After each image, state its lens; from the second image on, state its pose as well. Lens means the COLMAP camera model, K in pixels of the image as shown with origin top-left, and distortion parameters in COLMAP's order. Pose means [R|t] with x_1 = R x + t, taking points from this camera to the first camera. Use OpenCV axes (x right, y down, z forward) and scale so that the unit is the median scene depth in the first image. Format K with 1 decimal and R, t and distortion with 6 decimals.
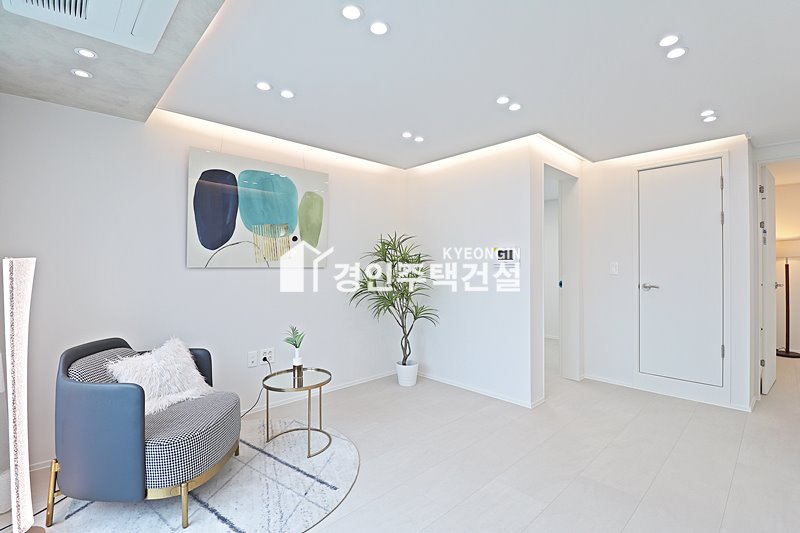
lens RADIAL K [[366.1, 0, 400.1], [0, 366.1, 262.8], [0, 0, 1]] dist [0.000658, -0.018535]
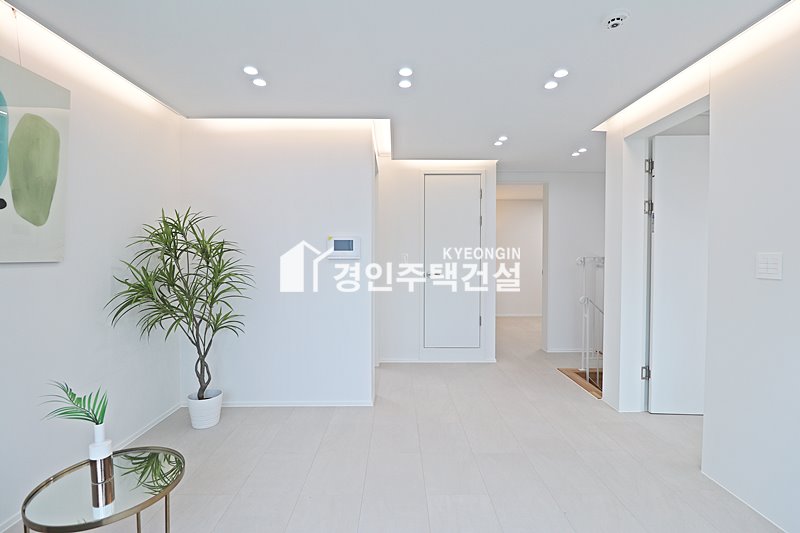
lens RADIAL K [[366.1, 0, 400.1], [0, 366.1, 262.8], [0, 0, 1]] dist [0.000658, -0.018535]
pose [[0.681397, -0.014013, 0.731780, -0.253882], [-0.003177, 0.999751, 0.022104, 0.001393], [-0.731907, -0.017386, 0.681183, 0.260833]]
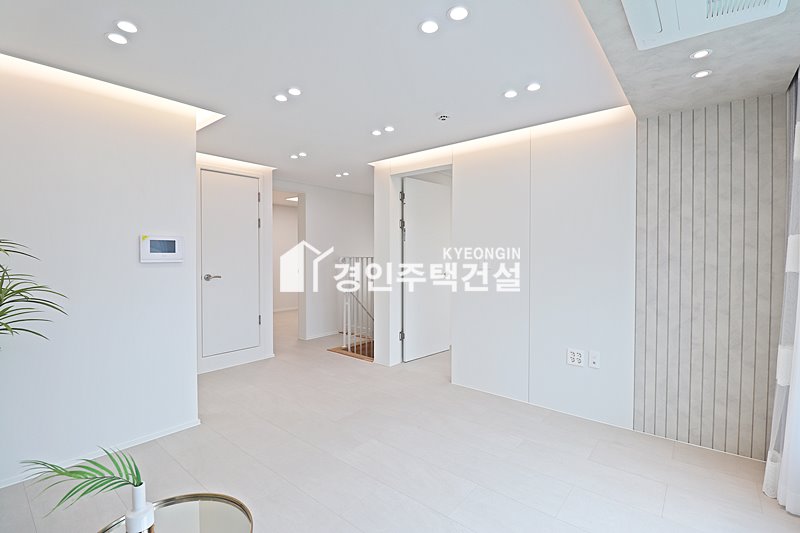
lens RADIAL K [[366.1, 0, 400.1], [0, 366.1, 262.8], [0, 0, 1]] dist [0.000658, -0.018535]
pose [[-0.111223, -0.022056, 0.993551, -0.480346], [-0.001369, 0.999756, 0.022041, -0.004327], [-0.993795, 0.001091, -0.111226, 0.542696]]
